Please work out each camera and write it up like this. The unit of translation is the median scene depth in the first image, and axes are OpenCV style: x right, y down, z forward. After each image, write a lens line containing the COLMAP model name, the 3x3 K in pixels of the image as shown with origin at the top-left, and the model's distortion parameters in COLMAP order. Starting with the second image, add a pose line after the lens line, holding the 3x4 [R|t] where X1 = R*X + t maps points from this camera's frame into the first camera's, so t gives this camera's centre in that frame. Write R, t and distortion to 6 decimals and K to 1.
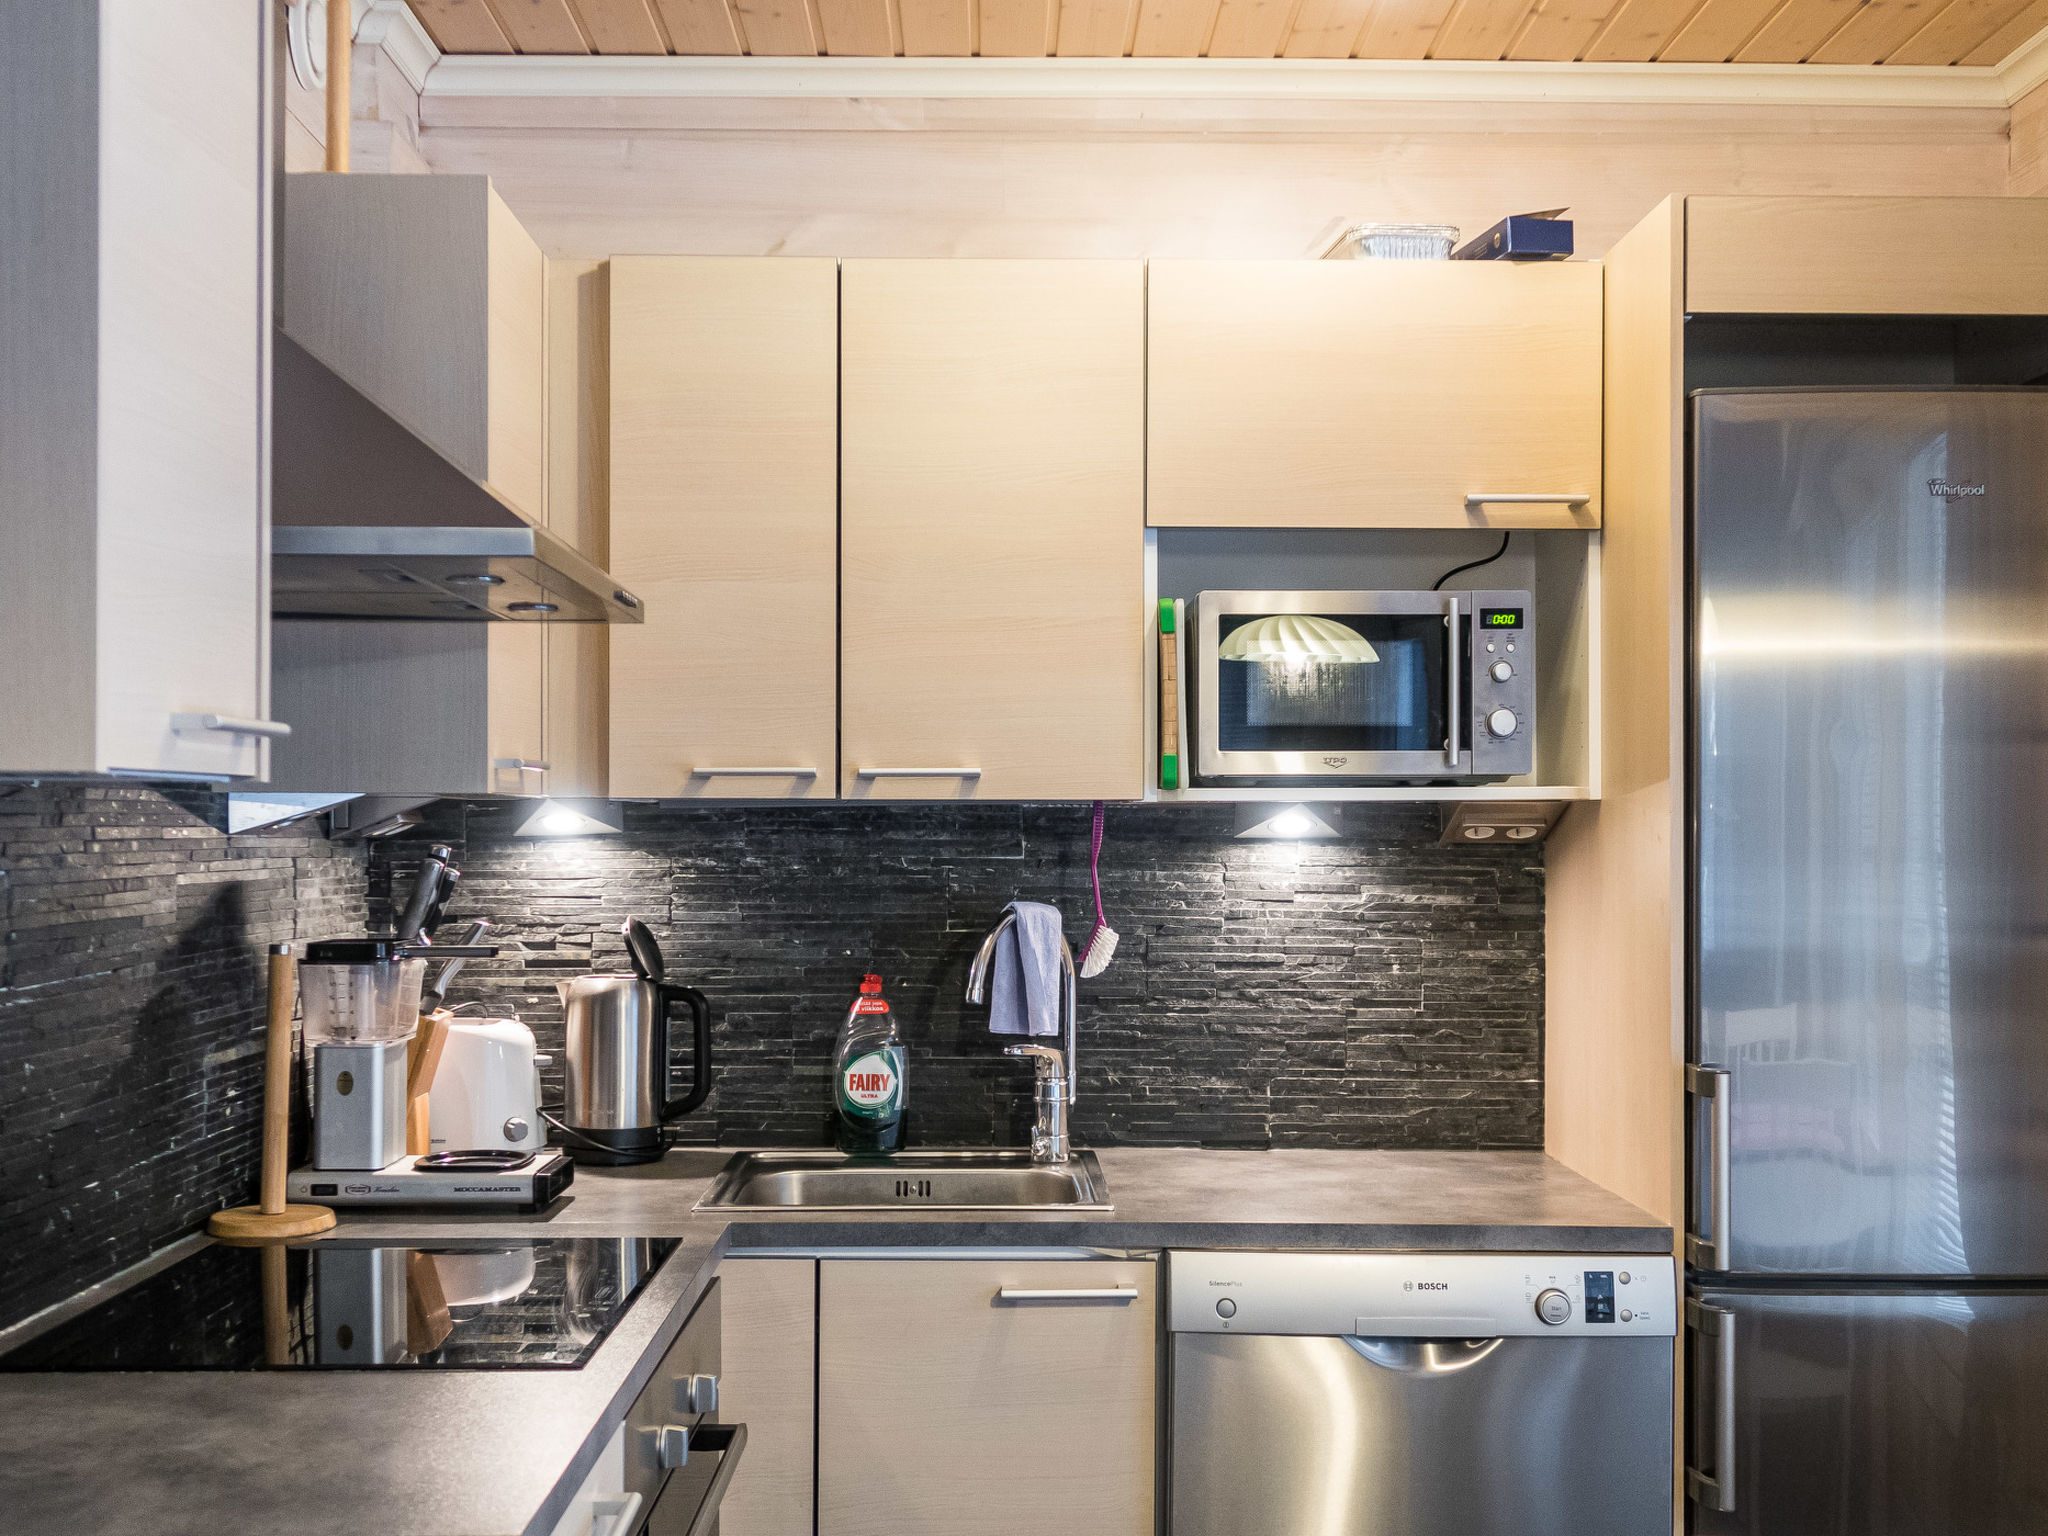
lens RADIAL K [[2162.1, 0, 1013.7], [0, 2162.1, 836.9], [0, 0, 1]] dist [0.013193, 0.003803]
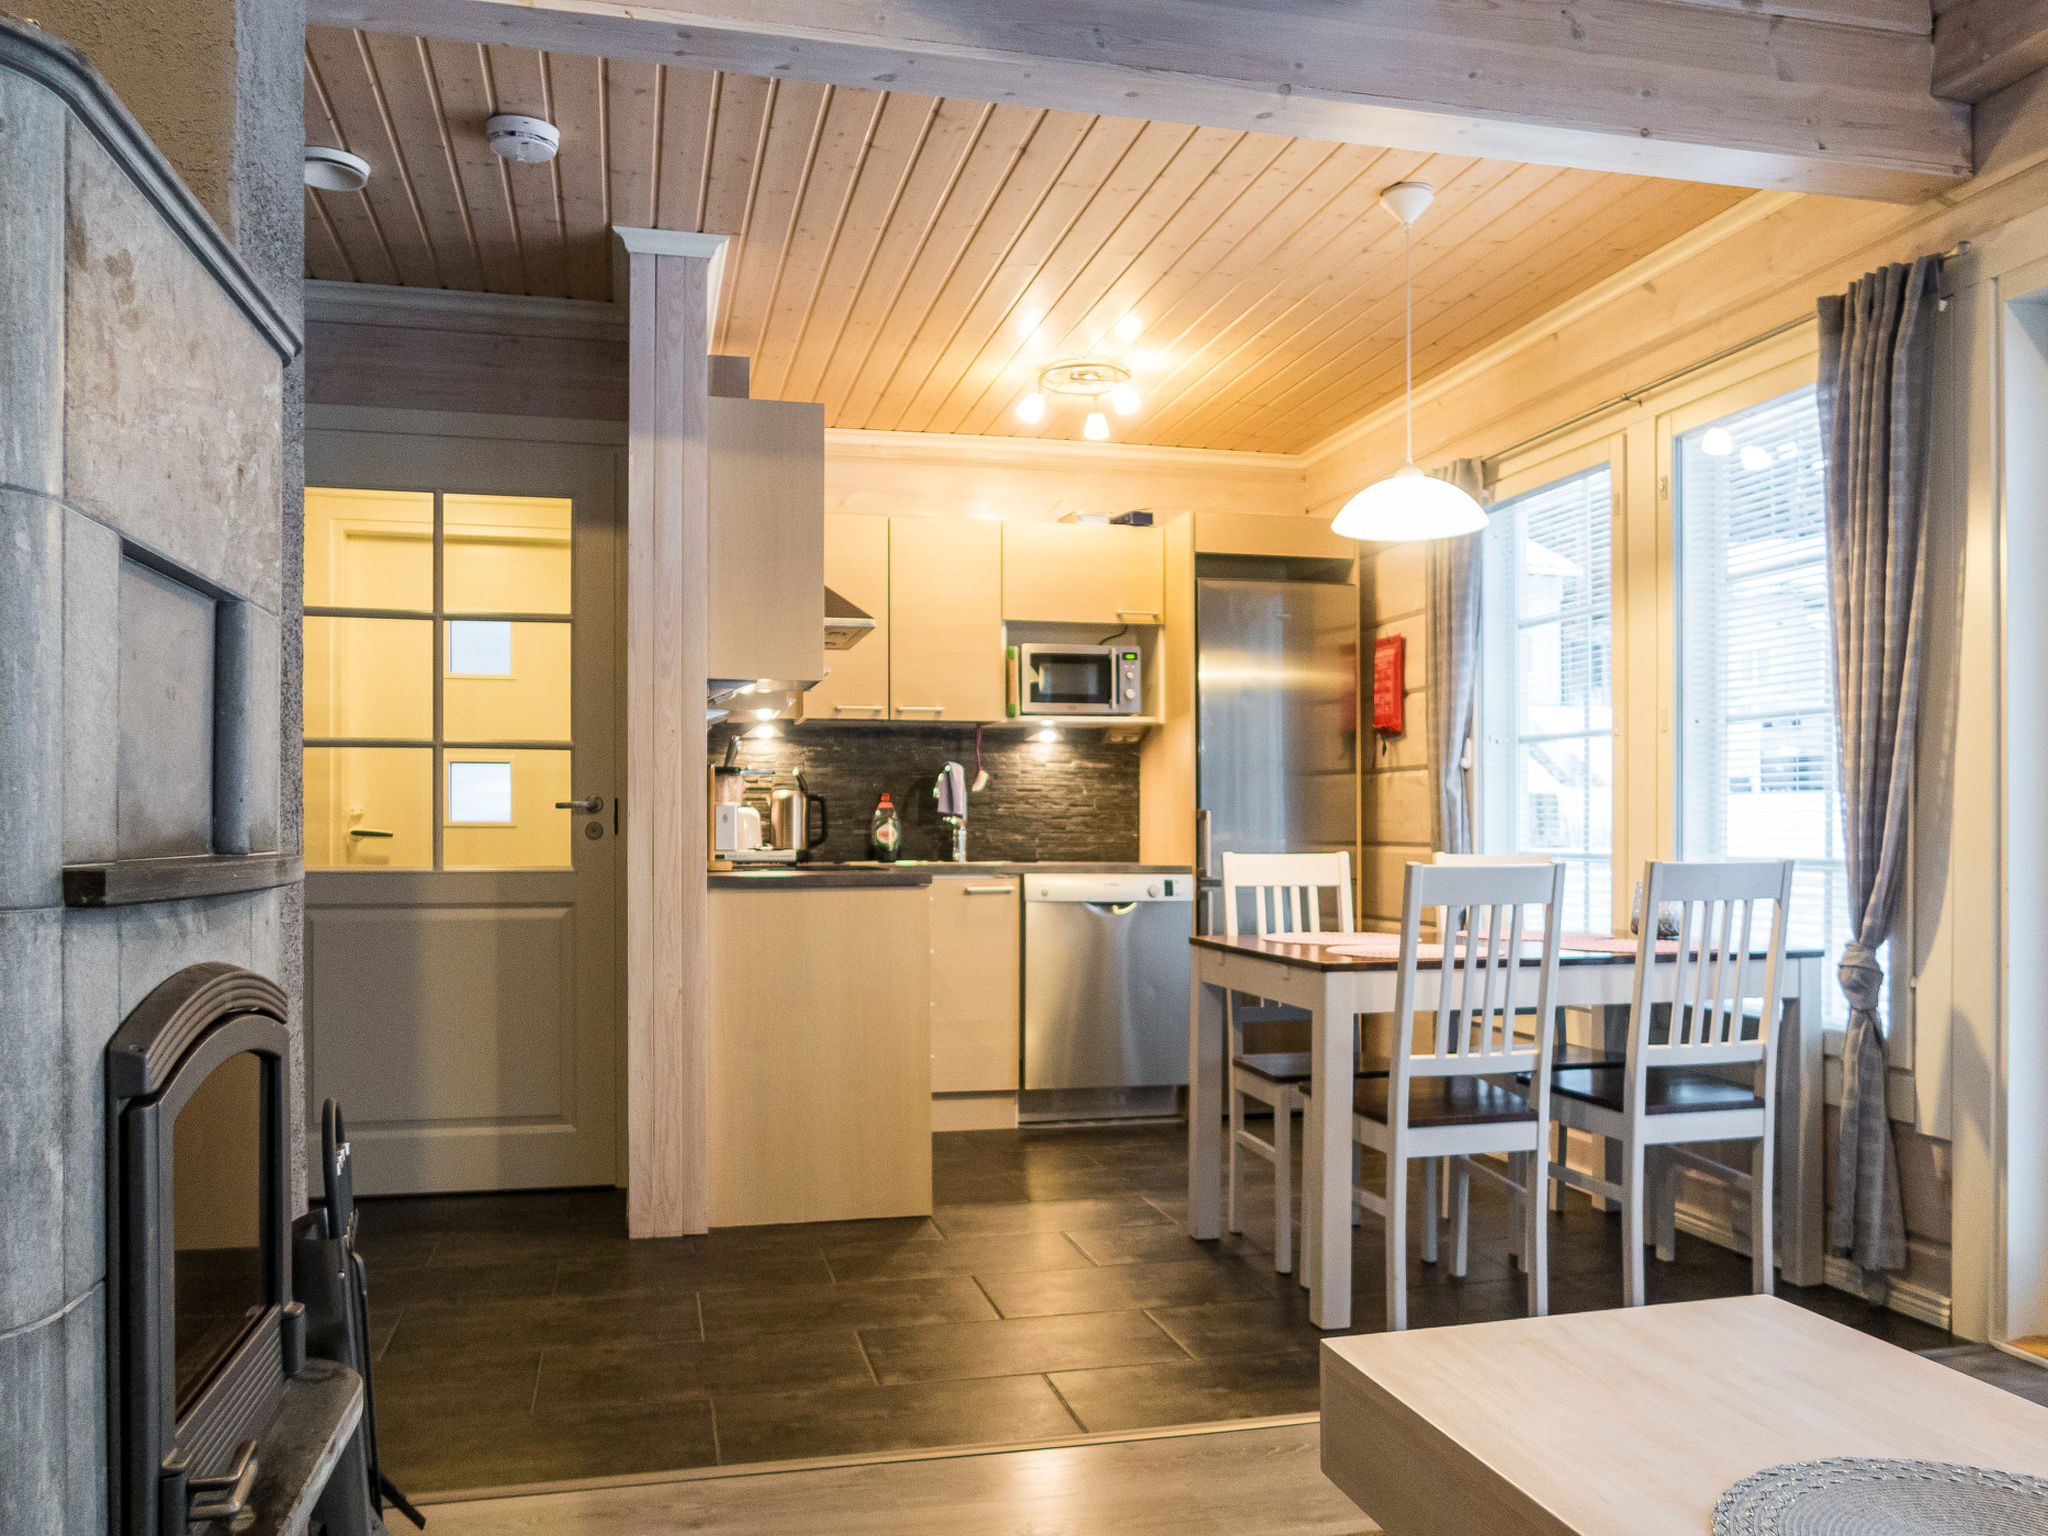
lens RADIAL K [[1621.7, 0, 1028.4], [0, 1621.7, 832.6], [0, 0, 1]] dist [-0.023490, 0.005377]
pose [[0.974439, -0.003329, 0.224626, -0.325996], [0.004036, 0.999988, -0.002689, 0.114563], [-0.224615, 0.003527, 0.974441, -0.876653]]
